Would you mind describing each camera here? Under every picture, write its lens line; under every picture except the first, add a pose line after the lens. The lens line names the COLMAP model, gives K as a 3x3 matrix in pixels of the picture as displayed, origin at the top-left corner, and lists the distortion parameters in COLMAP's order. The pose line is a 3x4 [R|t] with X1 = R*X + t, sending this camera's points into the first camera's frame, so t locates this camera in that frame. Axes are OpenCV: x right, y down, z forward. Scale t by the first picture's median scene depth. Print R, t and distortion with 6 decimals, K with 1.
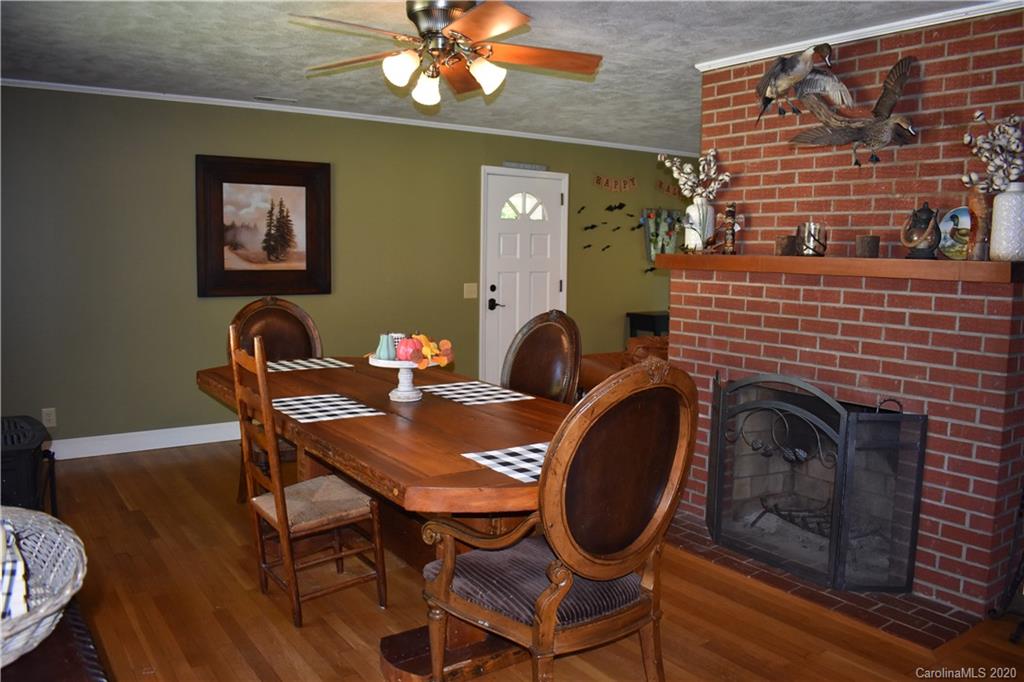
lens RADIAL K [[811.8, 0, 509.9], [0, 811.8, 339.7], [0, 0, 1]] dist [-0.083502, -0.002779]
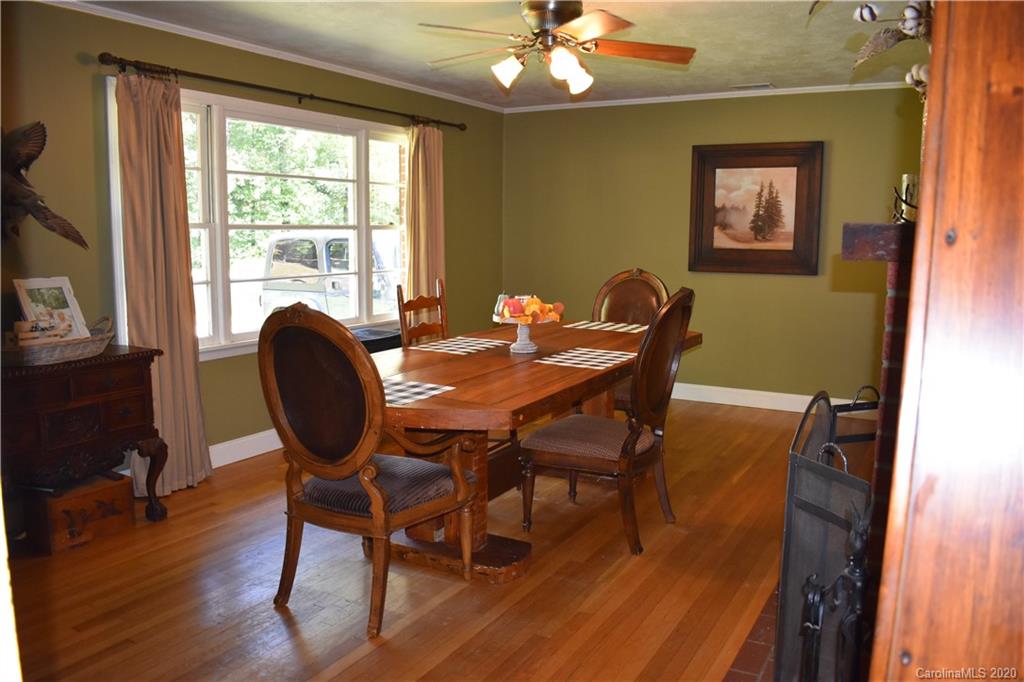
lens RADIAL K [[811.8, 0, 510.1], [0, 811.8, 345.3], [0, 0, 1]] dist [-0.083502, -0.002779]
pose [[0.437595, 0.116906, -0.891540, 0.522699], [-0.097799, 0.991818, 0.082052, -0.017294], [0.893838, 0.051286, 0.445447, 0.257688]]
